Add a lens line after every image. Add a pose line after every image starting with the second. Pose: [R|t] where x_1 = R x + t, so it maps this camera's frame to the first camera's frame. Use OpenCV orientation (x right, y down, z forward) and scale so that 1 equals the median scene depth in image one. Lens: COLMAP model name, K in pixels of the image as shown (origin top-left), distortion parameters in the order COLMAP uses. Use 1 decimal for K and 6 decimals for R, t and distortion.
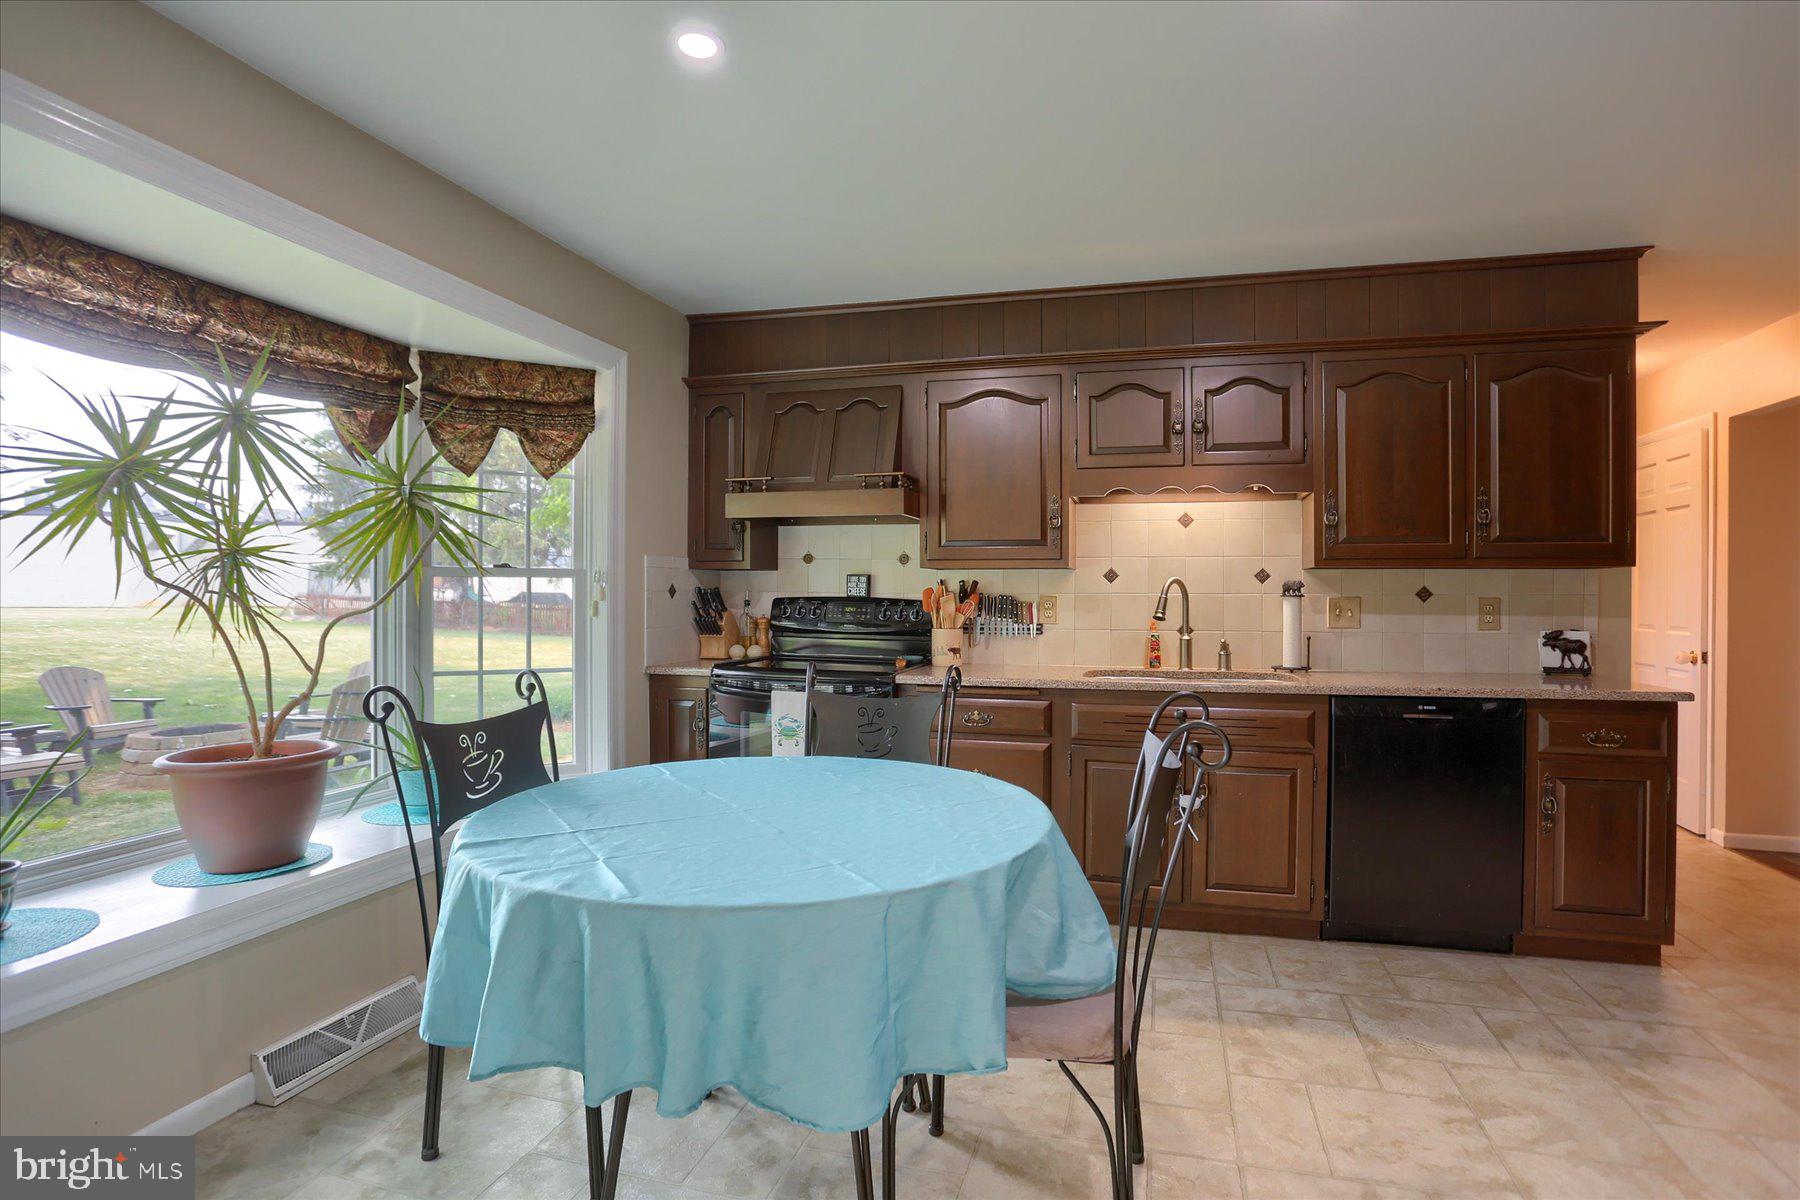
lens RADIAL K [[864.2, 0, 930.1], [0, 864.2, 585.2], [0, 0, 1]] dist [-0.004010, 0.000003]
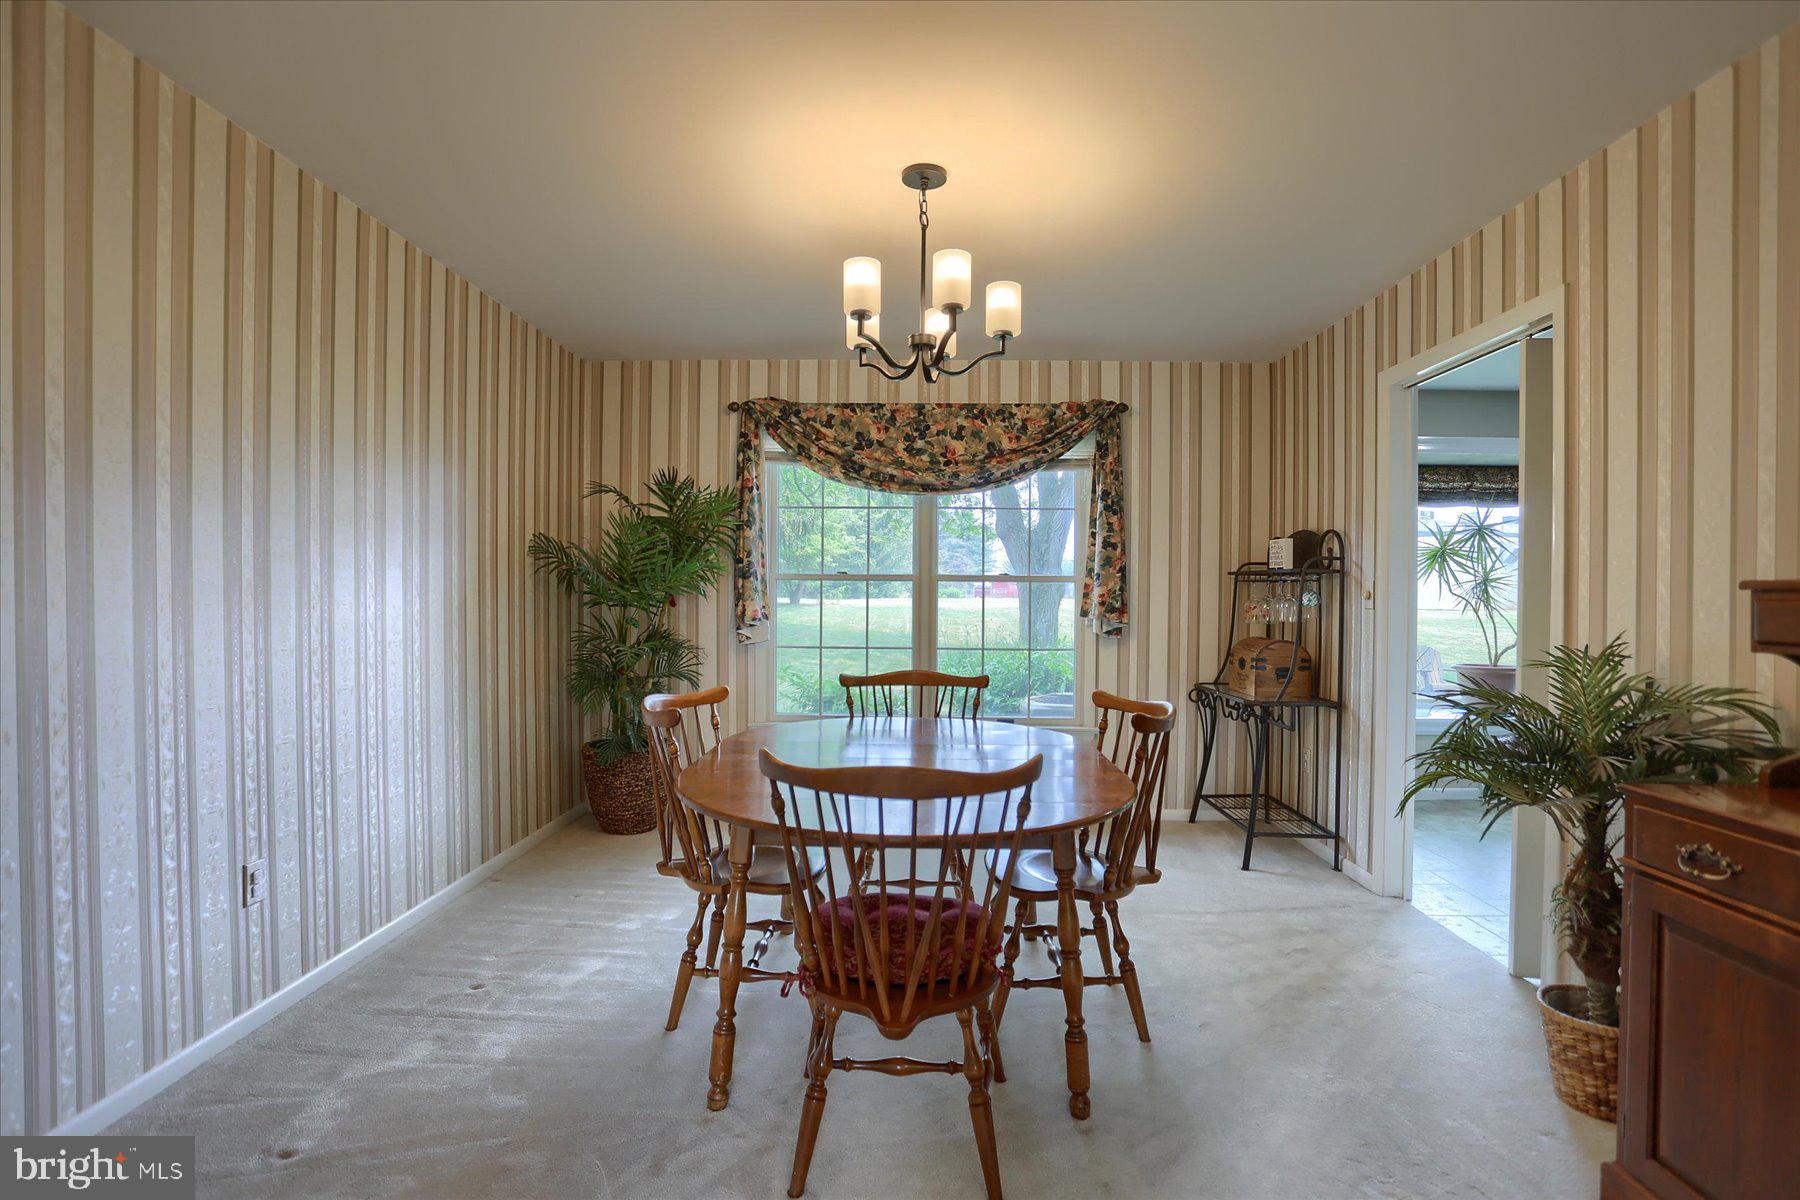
lens RADIAL K [[880.7, 0, 904.4], [0, 880.7, 599.9], [0, 0, 1]] dist [-0.004361, -0.000227]
pose [[0.250422, 0.007213, -0.968110, 1.196922], [0.002245, 0.999965, 0.008031, -0.012744], [0.968134, -0.004184, 0.250397, -1.205839]]
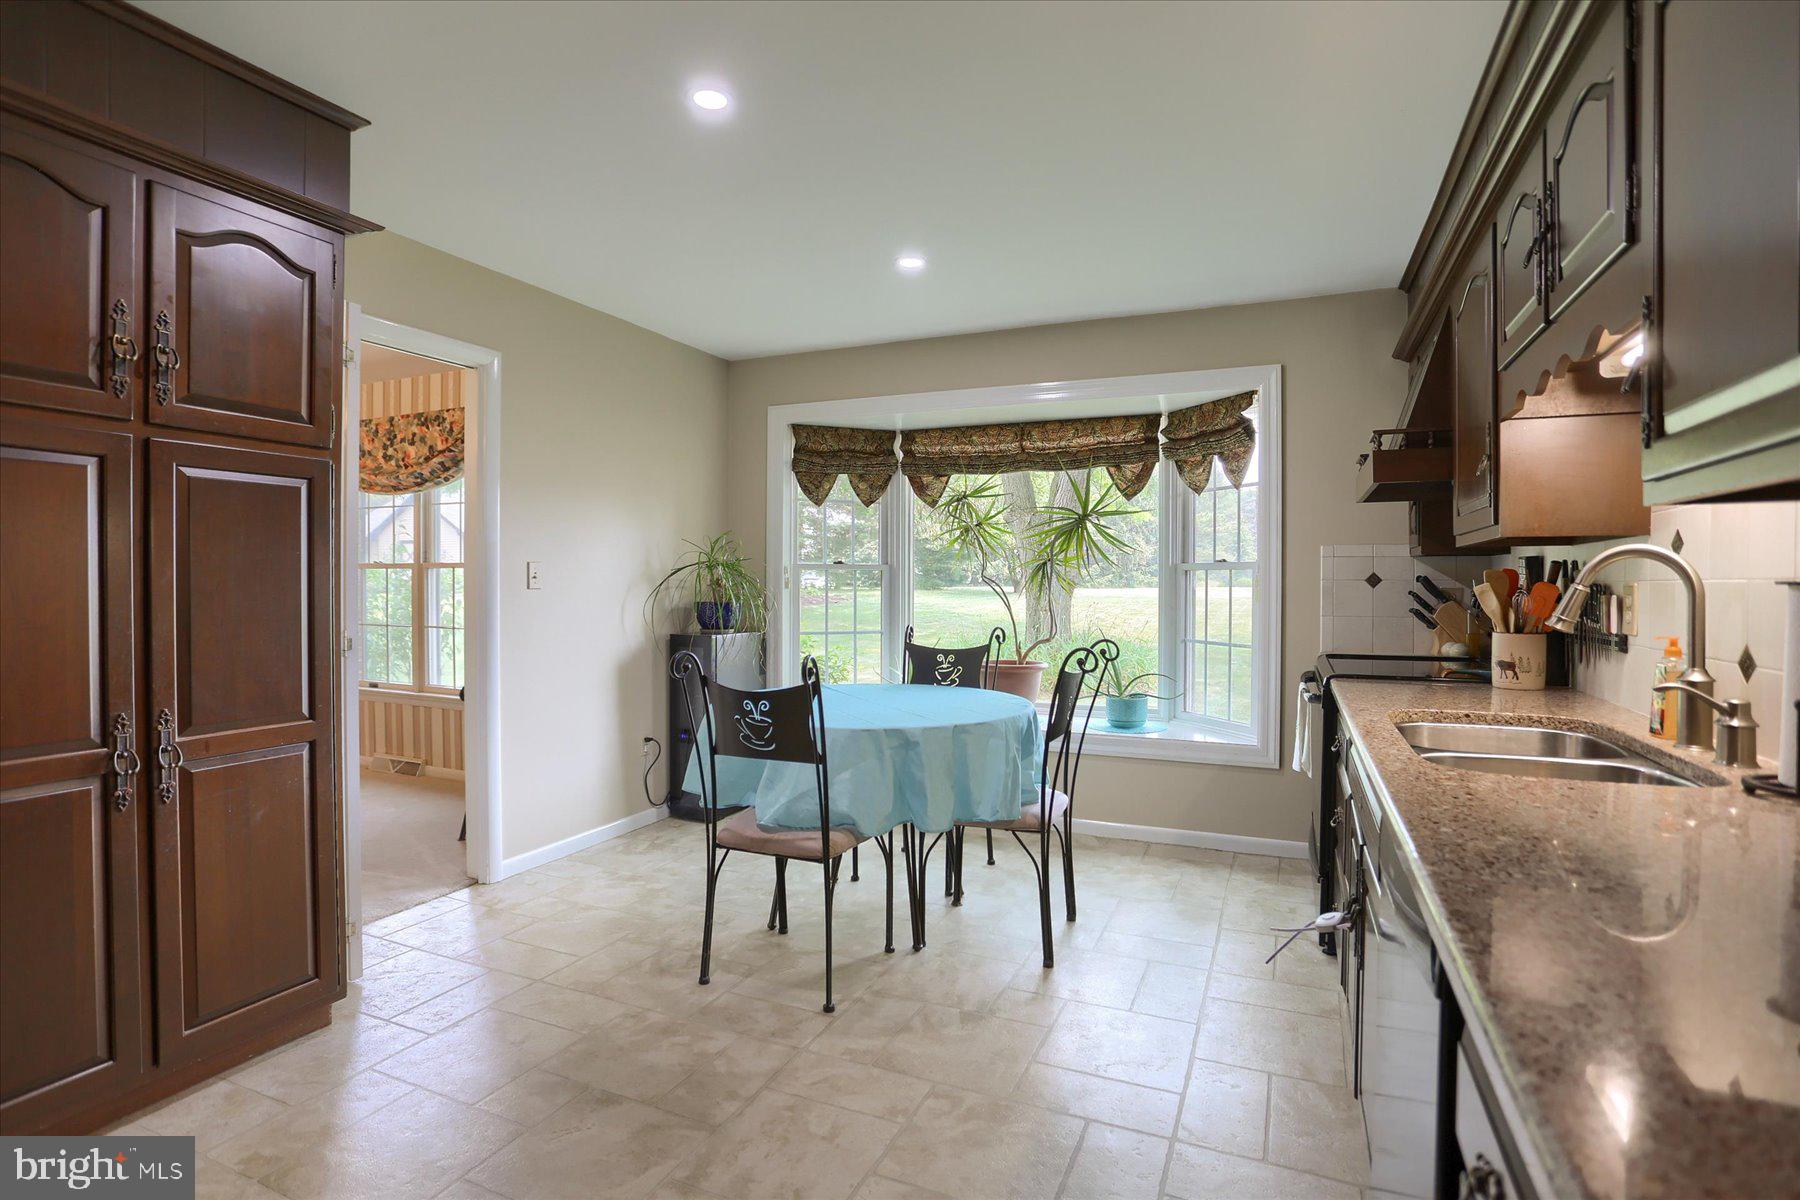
lens RADIAL K [[864.2, 0, 897.1], [0, 864.2, 606.0], [0, 0, 1]] dist [-0.004010, 0.000003]
pose [[-0.152557, 0.009390, -0.988250, 1.324166], [0.003536, 0.999954, 0.008955, 0.045872], [0.988288, -0.002128, -0.152583, 1.152511]]
